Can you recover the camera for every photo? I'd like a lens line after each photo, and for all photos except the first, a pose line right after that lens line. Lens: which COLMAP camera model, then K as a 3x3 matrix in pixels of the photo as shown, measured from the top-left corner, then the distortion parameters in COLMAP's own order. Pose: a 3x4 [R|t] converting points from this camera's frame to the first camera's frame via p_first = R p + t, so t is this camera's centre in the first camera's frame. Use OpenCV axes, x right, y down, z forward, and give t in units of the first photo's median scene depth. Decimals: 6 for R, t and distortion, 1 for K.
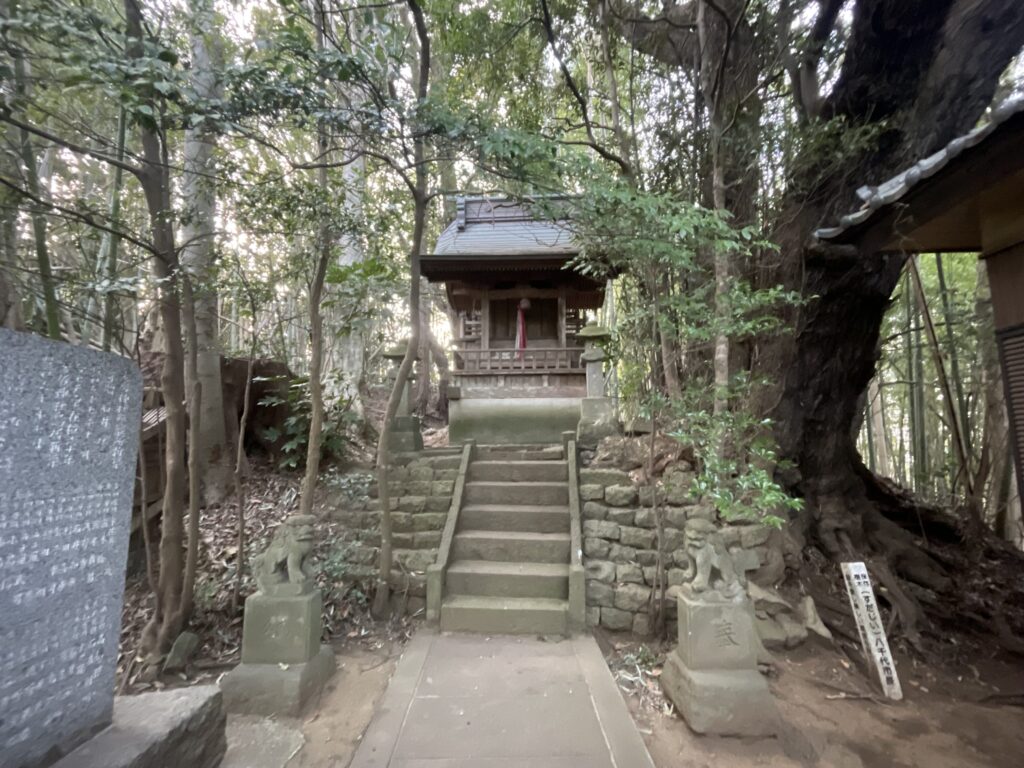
lens RADIAL K [[461.1, 0, 509.4], [0, 461.1, 385.6], [0, 0, 1]] dist [-0.003864, 0.001218]
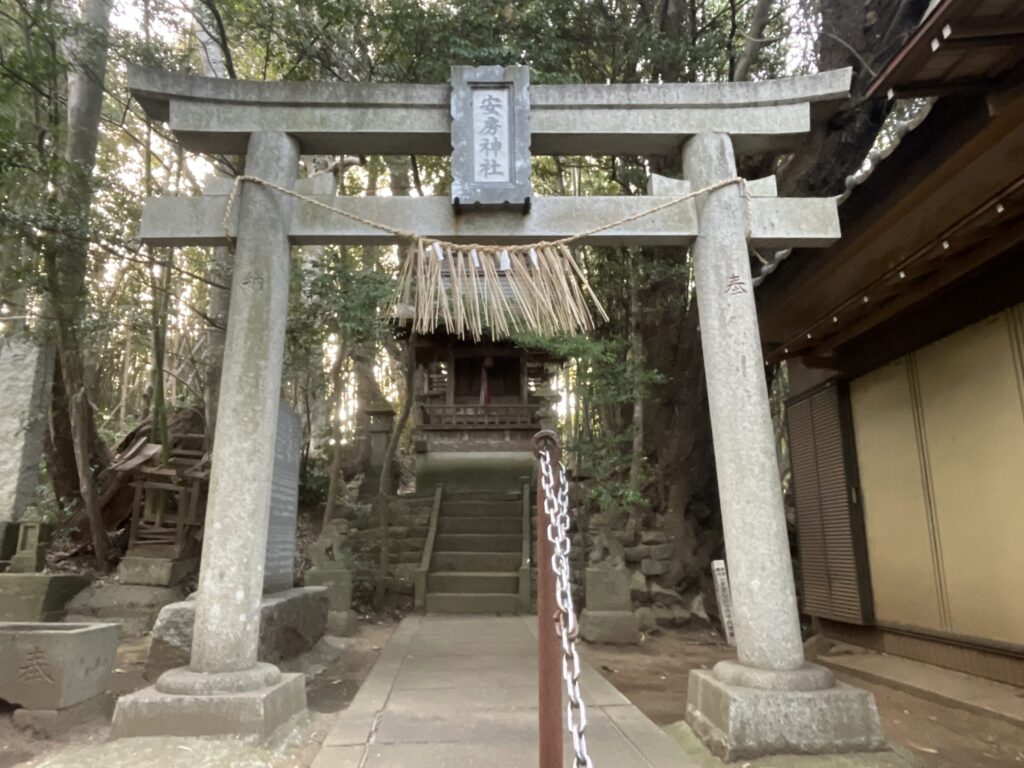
lens RADIAL K [[677.7, 0, 505.9], [0, 677.7, 387.6], [0, 0, 1]] dist [0.006939, -0.014561]
pose [[0.998156, 0.011229, 0.059655, -0.034569], [-0.005672, 0.995696, -0.092507, 0.041904], [-0.060437, 0.091998, 0.993923, -0.976879]]
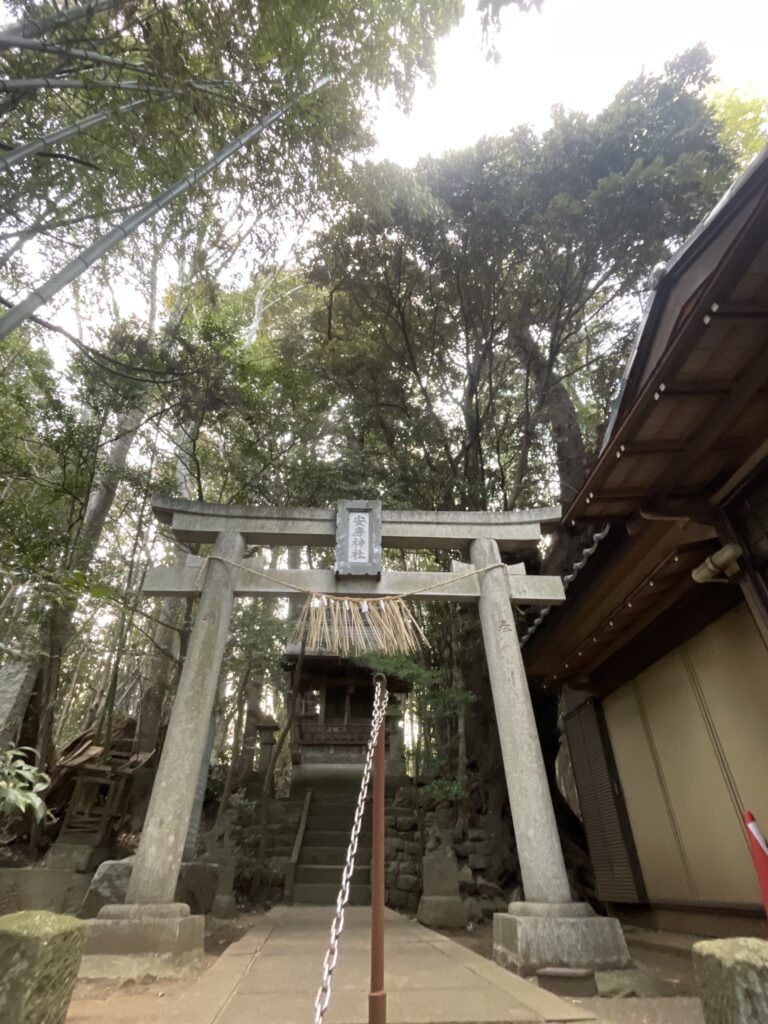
lens RADIAL K [[513.7, 0, 385.9], [0, 513.7, 514.1], [0, 0, 1]] dist [-0.002965, -0.000333]
pose [[0.994868, 0.058340, 0.082667, -0.042639], [-0.013842, 0.887826, -0.459970, 0.118320], [-0.100229, 0.456465, 0.884078, -1.177470]]
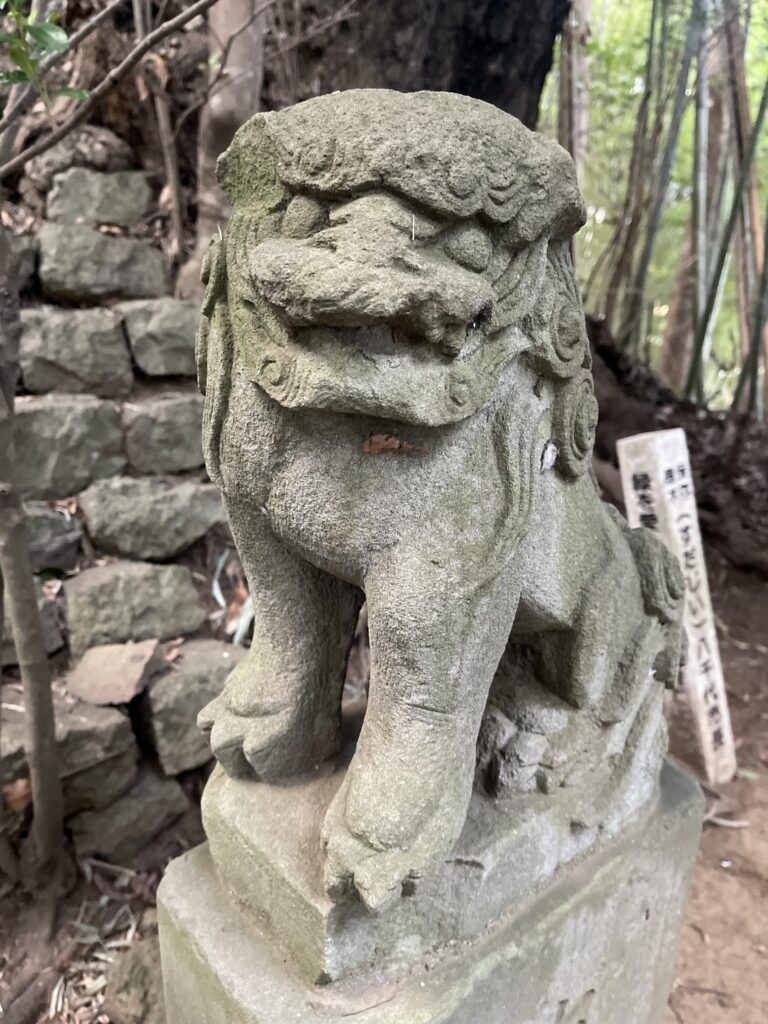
lens RADIAL K [[784.8, 0, 391.7], [0, 784.8, 506.3], [0, 0, 1]] dist [0.040444, -0.050642]
pose [[0.751110, -0.178293, 0.635645, 0.226762], [-0.075400, 0.933373, 0.350900, 0.223979], [-0.655857, -0.311492, 0.687622, 0.644001]]
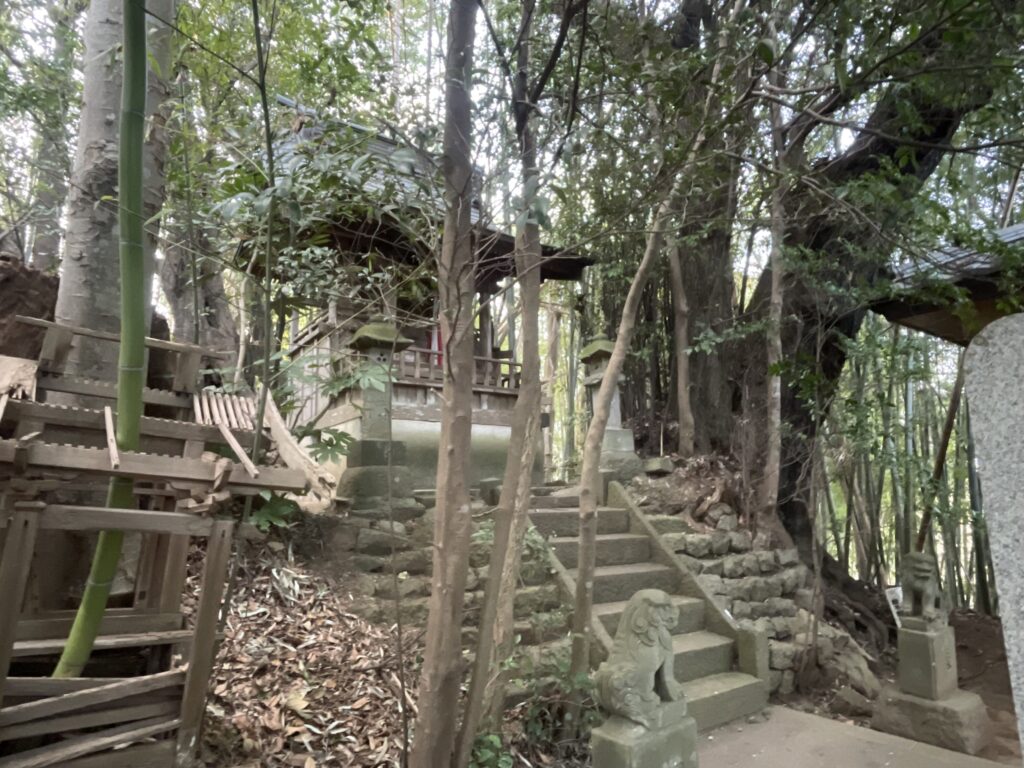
lens RADIAL K [[615.0, 0, 507.8], [0, 615.0, 385.0], [0, 0, 1]] dist [-0.002380, -0.000773]
pose [[0.779675, 0.103326, 0.617601, -0.863185], [-0.068966, 0.994461, -0.079311, 0.065399], [-0.622375, 0.019243, 0.782483, 0.354169]]
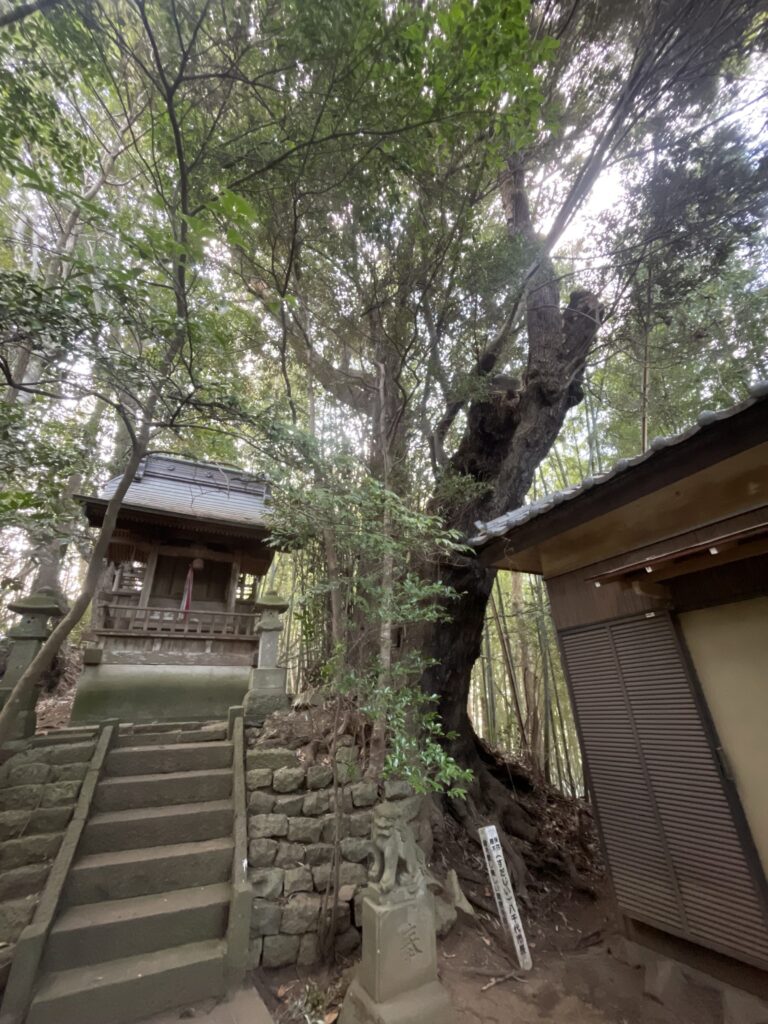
lens RADIAL K [[411.2, 0, 382.5], [0, 411.2, 506.4], [0, 0, 1]] dist [-0.002755, -0.000665]
pose [[0.863039, 0.198720, 0.464406, -0.112424], [-0.036727, 0.941620, -0.334669, -0.020156], [-0.503800, 0.271777, 0.819953, 0.052823]]
